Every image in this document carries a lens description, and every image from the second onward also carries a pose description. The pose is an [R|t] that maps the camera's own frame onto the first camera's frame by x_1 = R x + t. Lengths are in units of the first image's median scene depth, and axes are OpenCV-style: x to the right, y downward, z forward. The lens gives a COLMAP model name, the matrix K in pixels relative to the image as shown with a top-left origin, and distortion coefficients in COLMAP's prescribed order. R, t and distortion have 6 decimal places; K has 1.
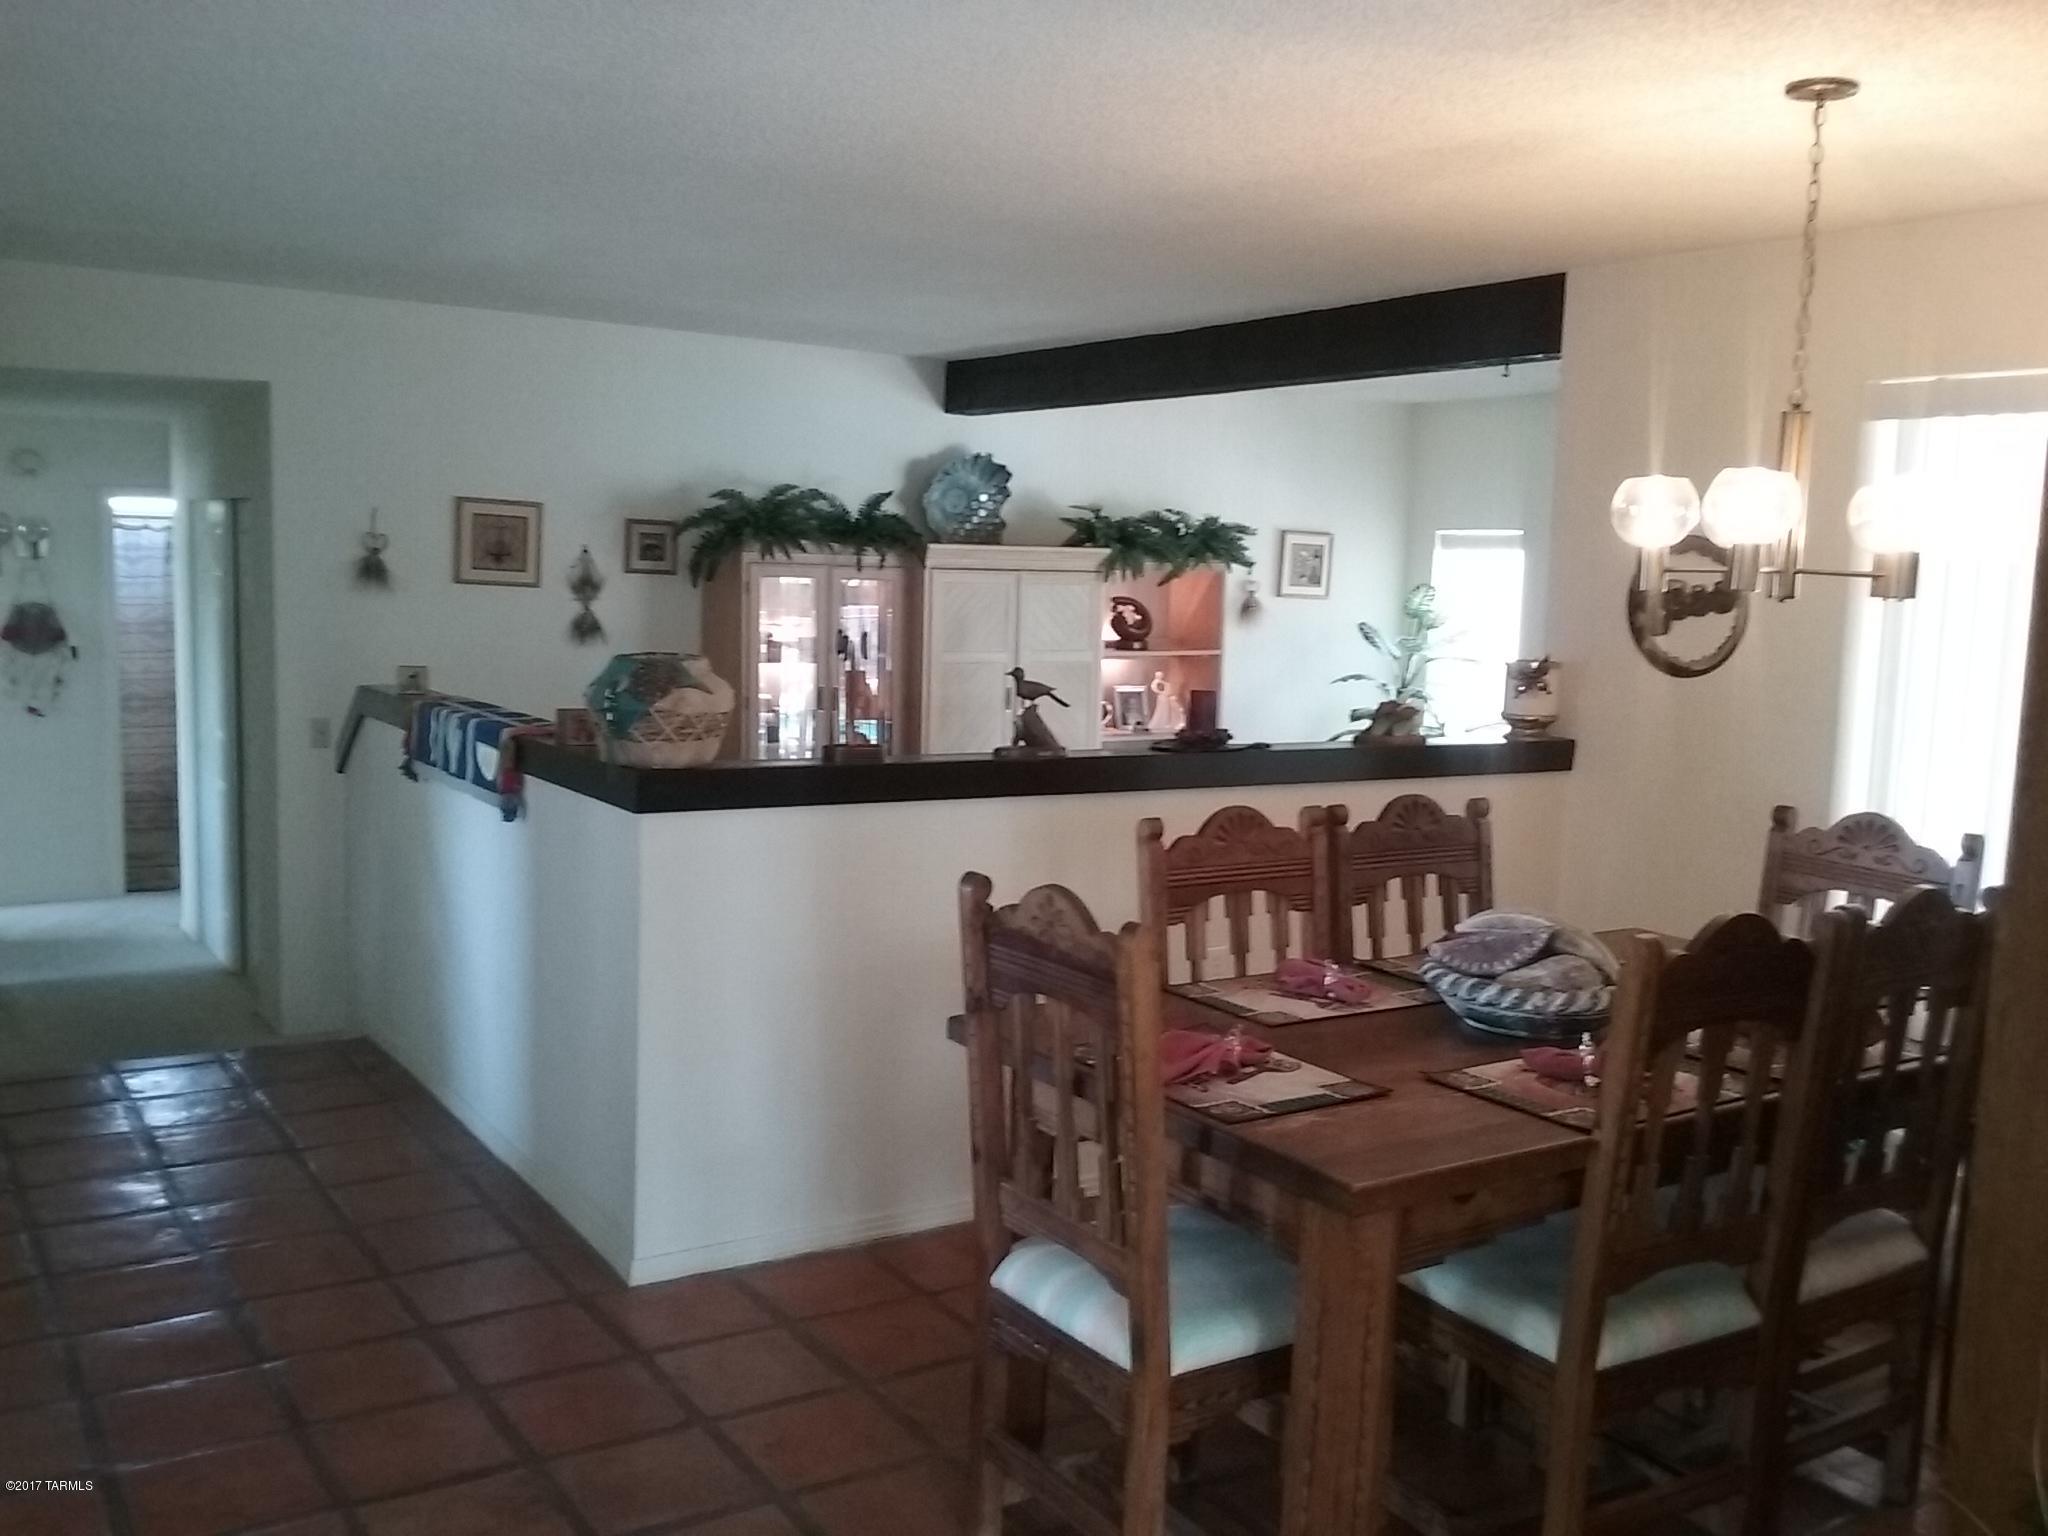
lens RADIAL K [[1826.7, 0, 1024.0], [0, 1826.7, 768.0], [0, 0, 1]] dist [0.005439, -0.005522]
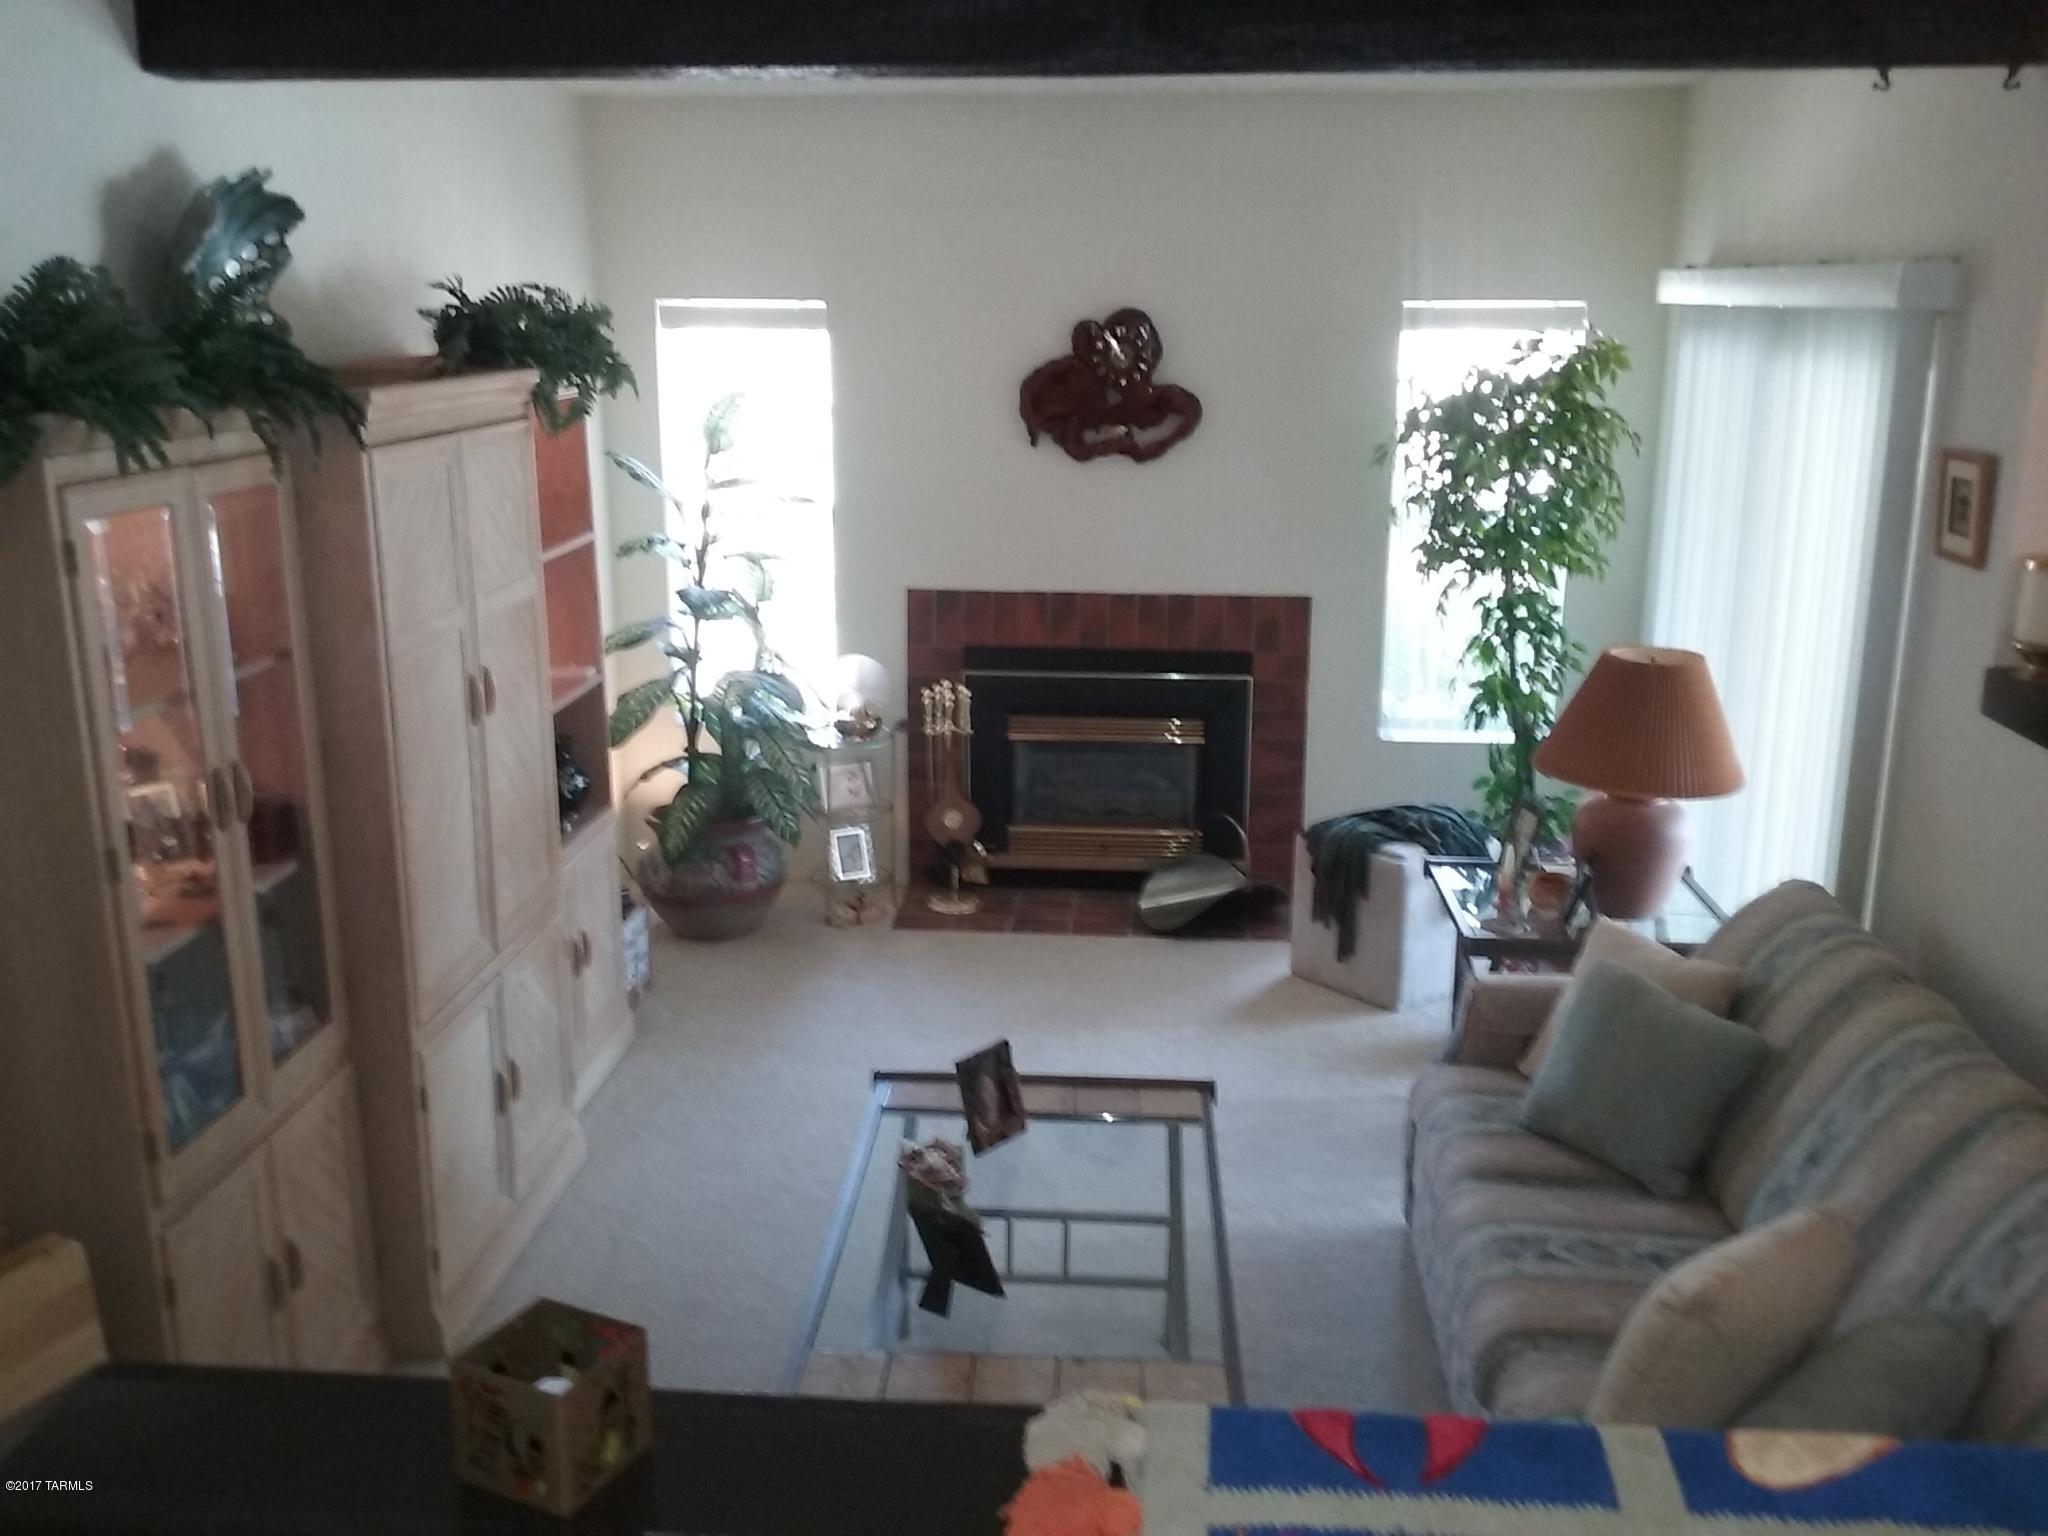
lens RADIAL K [[1826.7, 0, 1024.0], [0, 1826.7, 768.0], [0, 0, 1]] dist [0.005439, -0.005522]
pose [[0.604620, -0.222629, 0.764769, -0.257762], [0.107060, 0.974147, 0.198939, -0.088147], [-0.789287, -0.038407, 0.612823, 0.514298]]
